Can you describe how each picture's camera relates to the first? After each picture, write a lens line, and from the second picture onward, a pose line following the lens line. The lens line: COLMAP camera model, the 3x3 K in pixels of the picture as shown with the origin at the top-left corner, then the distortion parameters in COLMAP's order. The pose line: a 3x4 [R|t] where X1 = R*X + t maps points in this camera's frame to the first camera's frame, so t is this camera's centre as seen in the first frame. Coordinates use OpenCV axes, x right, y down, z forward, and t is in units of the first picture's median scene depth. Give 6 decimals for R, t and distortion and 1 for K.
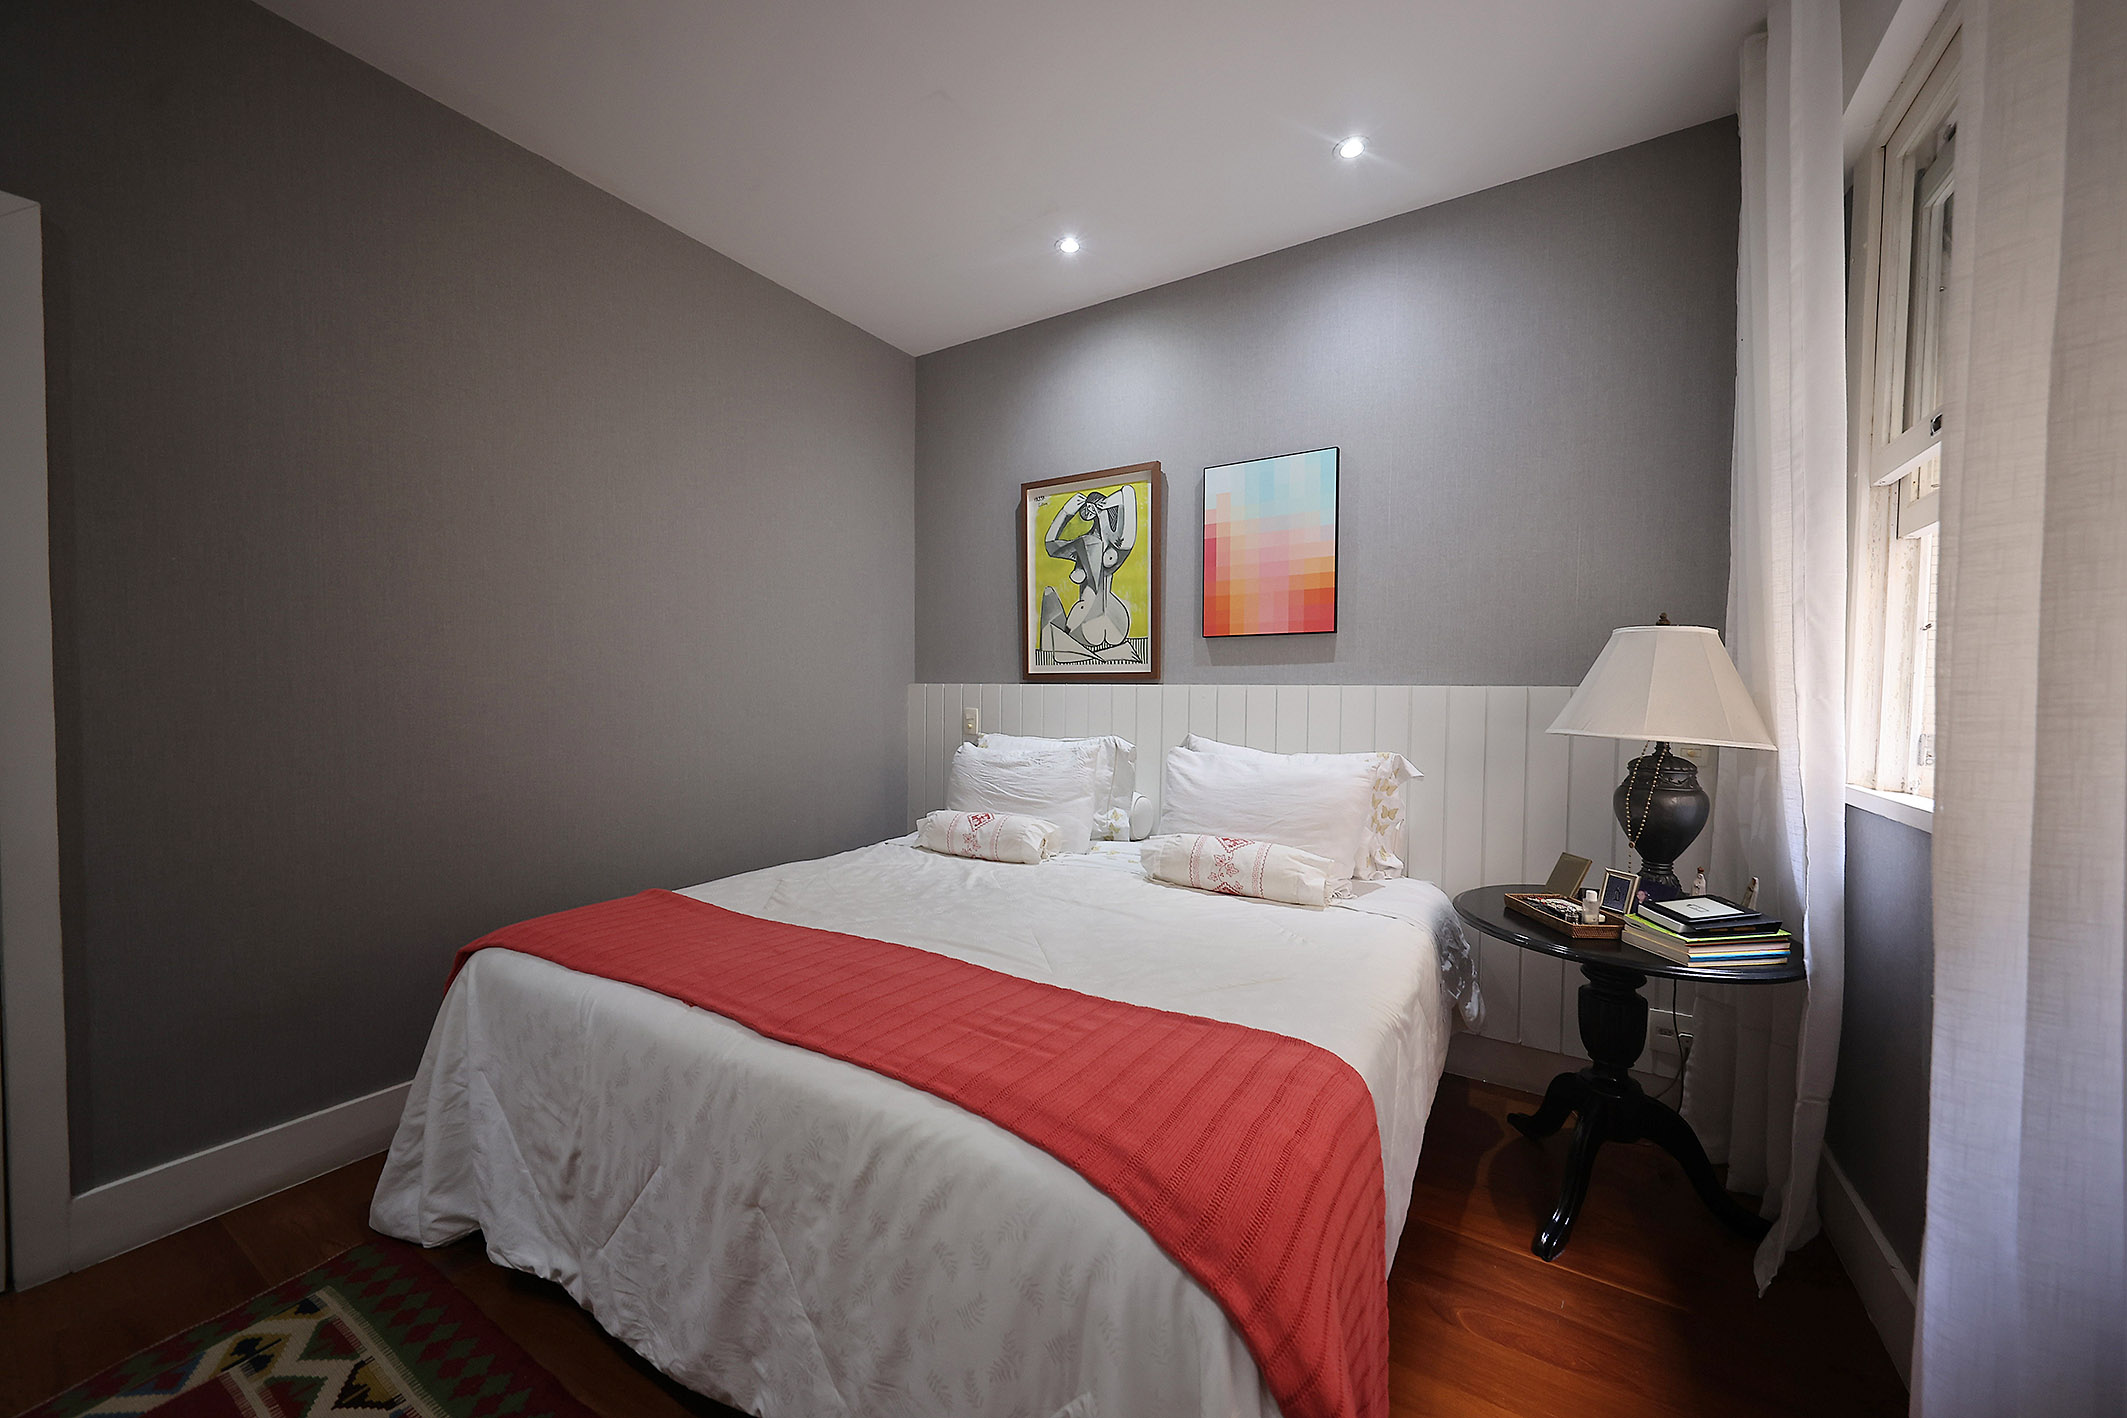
lens RADIAL K [[771.9, 0, 1061.8], [0, 771.9, 711.7], [0, 0, 1]] dist [0.003348, -0.000001]
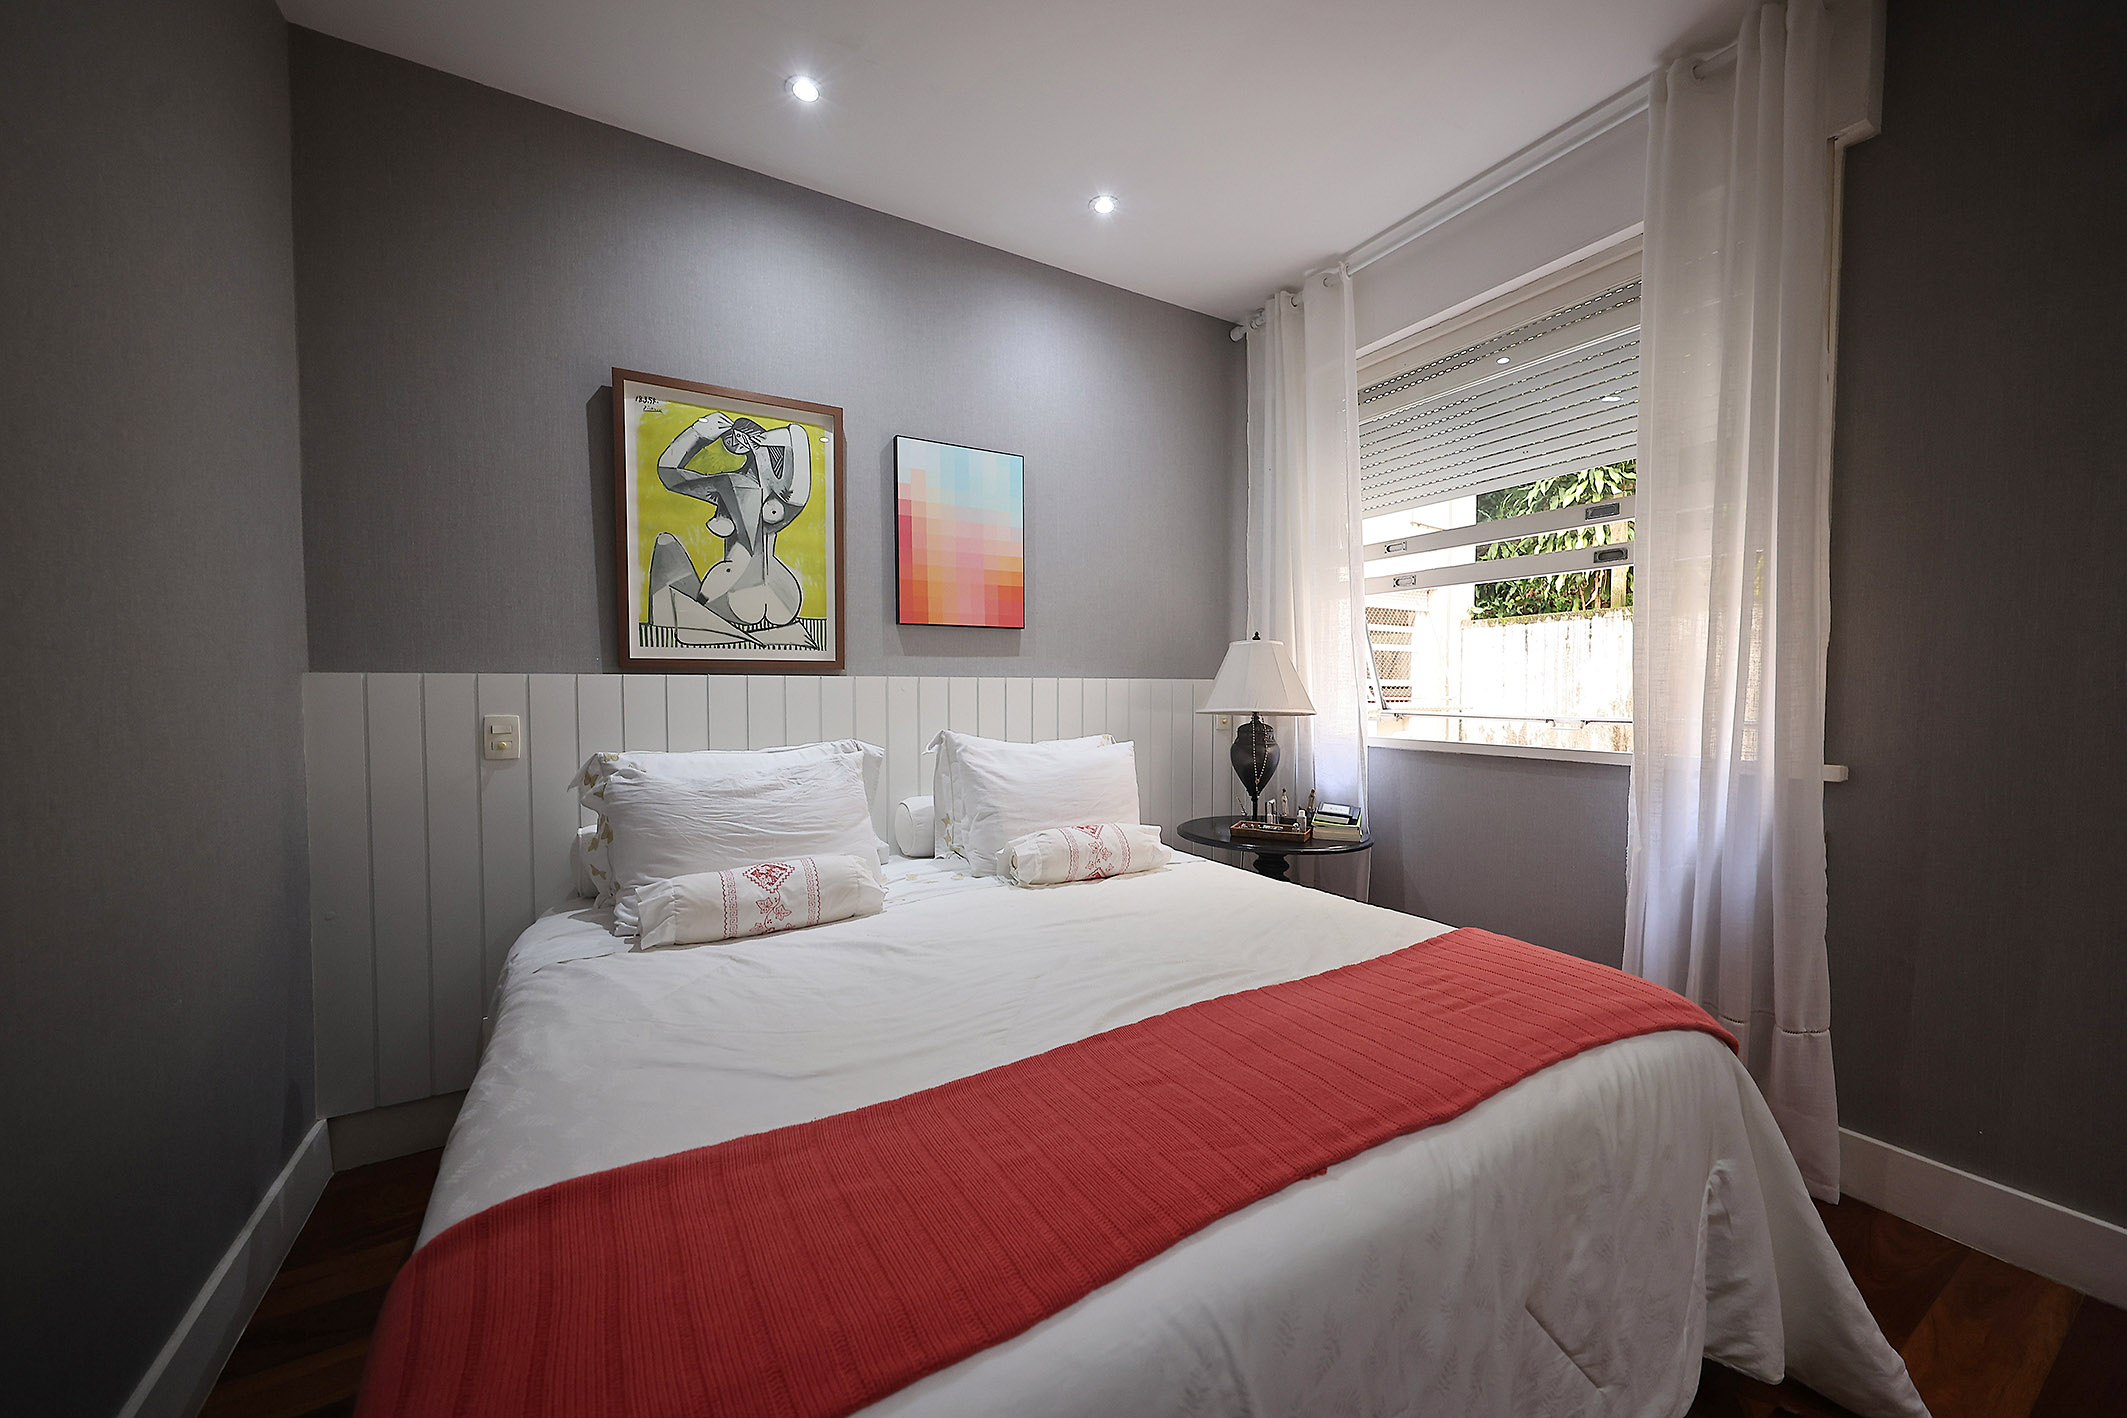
lens RADIAL K [[771.9, 0, 1062.5], [0, 771.9, 707.7], [0, 0, 1]] dist [0.003348, -0.000001]
pose [[0.456686, -0.031801, 0.889060, -0.499929], [0.029156, 0.999359, 0.020770, -0.010771], [-0.889150, 0.016436, 0.457320, 0.393646]]
